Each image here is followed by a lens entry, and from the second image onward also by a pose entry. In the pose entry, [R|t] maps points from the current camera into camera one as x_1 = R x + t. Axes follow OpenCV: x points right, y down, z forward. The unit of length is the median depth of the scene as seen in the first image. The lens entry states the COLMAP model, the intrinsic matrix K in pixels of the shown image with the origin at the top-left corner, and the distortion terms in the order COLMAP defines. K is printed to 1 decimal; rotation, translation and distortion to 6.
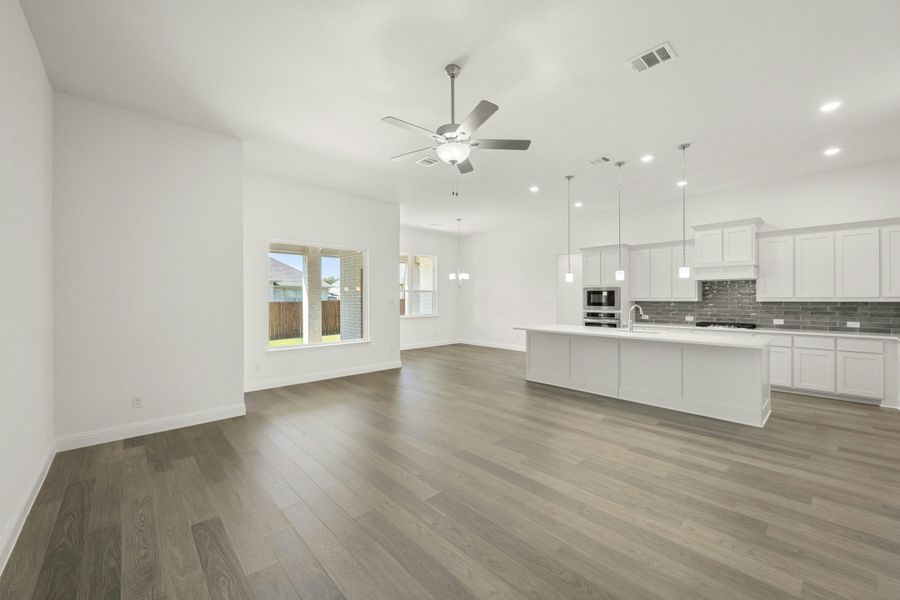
lens RADIAL K [[359.1, 0, 450.5], [0, 359.1, 298.9], [0, 0, 1]] dist [0.000729, 0.000564]
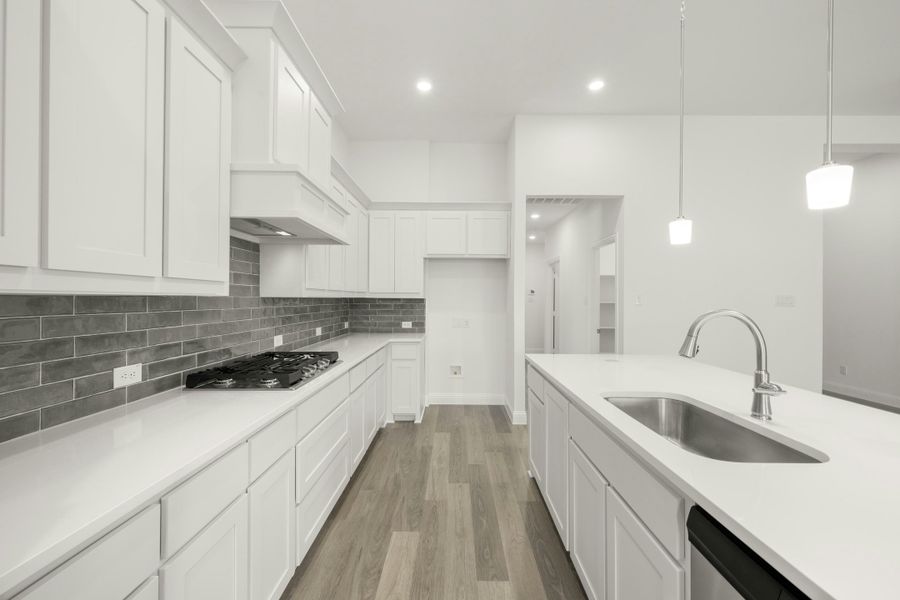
lens RADIAL K [[359.1, 0, 456.5], [0, 359.1, 296.4], [0, 0, 1]] dist [0.000729, 0.000564]
pose [[-0.742331, 0.002845, 0.670027, 0.417927], [-0.003416, 0.999962, -0.008031, 0.009059], [-0.670024, -0.008251, -0.742293, 1.161426]]
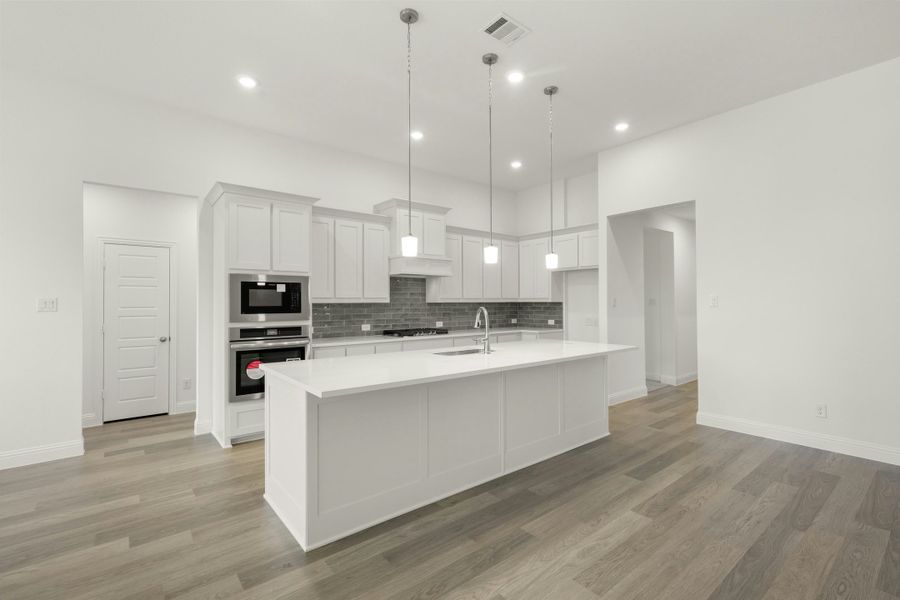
lens RADIAL K [[406.2, 0, 448.2], [0, 406.2, 299.5], [0, 0, 1]] dist [0.005005, -0.000351]
pose [[0.064689, 0.008516, 0.997869, -0.145496], [0.005187, 0.999947, -0.008870, 0.008450], [-0.997892, 0.005750, 0.064641, 0.885690]]
